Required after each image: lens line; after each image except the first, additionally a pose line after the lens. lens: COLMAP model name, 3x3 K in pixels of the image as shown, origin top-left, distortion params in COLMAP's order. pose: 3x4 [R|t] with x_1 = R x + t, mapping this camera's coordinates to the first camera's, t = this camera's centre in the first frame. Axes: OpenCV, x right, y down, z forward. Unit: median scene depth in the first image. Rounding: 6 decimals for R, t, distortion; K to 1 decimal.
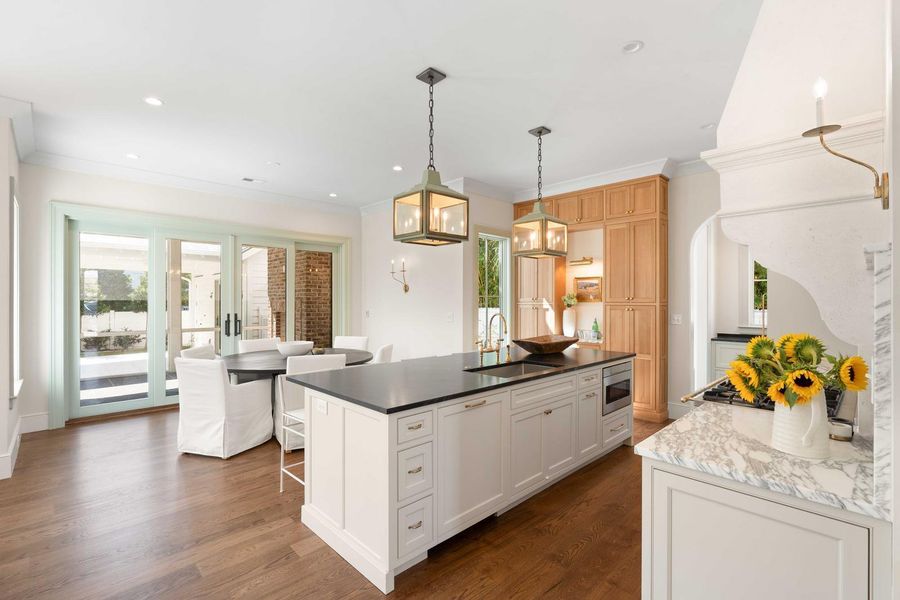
lens RADIAL K [[409.8, 0, 448.6], [0, 409.8, 302.1], [0, 0, 1]] dist [-0.015341, 0.001062]
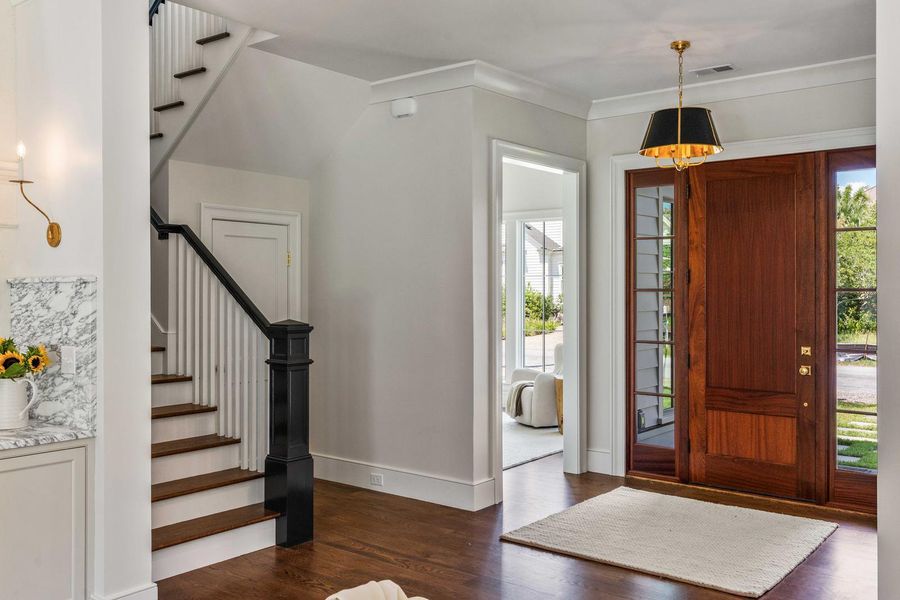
lens RADIAL K [[811.7, 0, 448.3], [0, 811.7, 293.2], [0, 0, 1]] dist [-0.002817, -0.005225]
pose [[-0.128669, -0.010806, 0.991629, -0.959930], [0.003050, 0.999932, 0.011293, -0.041624], [-0.991683, 0.004478, -0.128627, -0.025954]]
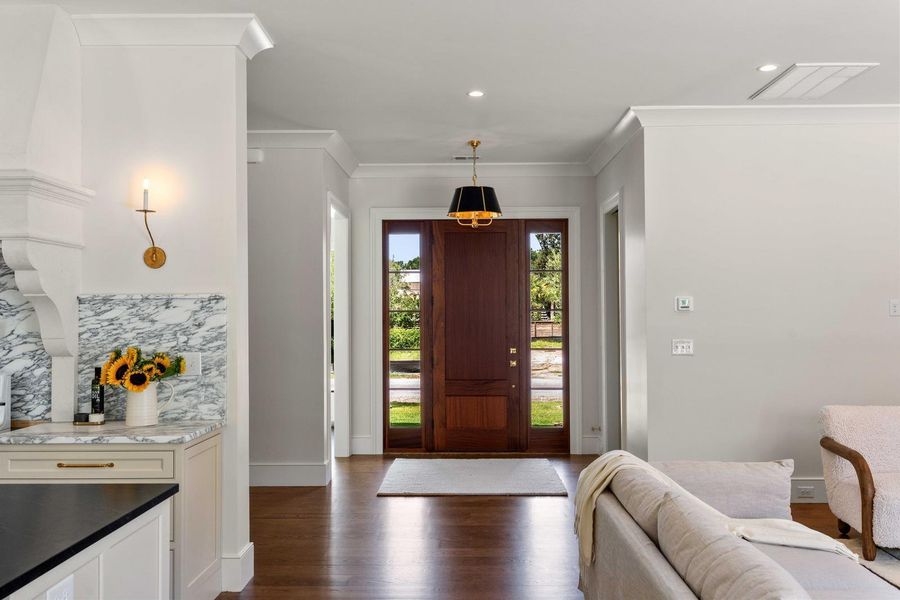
lens RADIAL K [[811.7, 0, 450.6], [0, 811.7, 302.1], [0, 0, 1]] dist [-0.002817, -0.005225]
pose [[-0.715428, 0.010811, 0.698603, -1.028417], [0.003862, 0.999926, -0.011519, -0.020017], [-0.698676, -0.005543, -0.715417, 1.171629]]
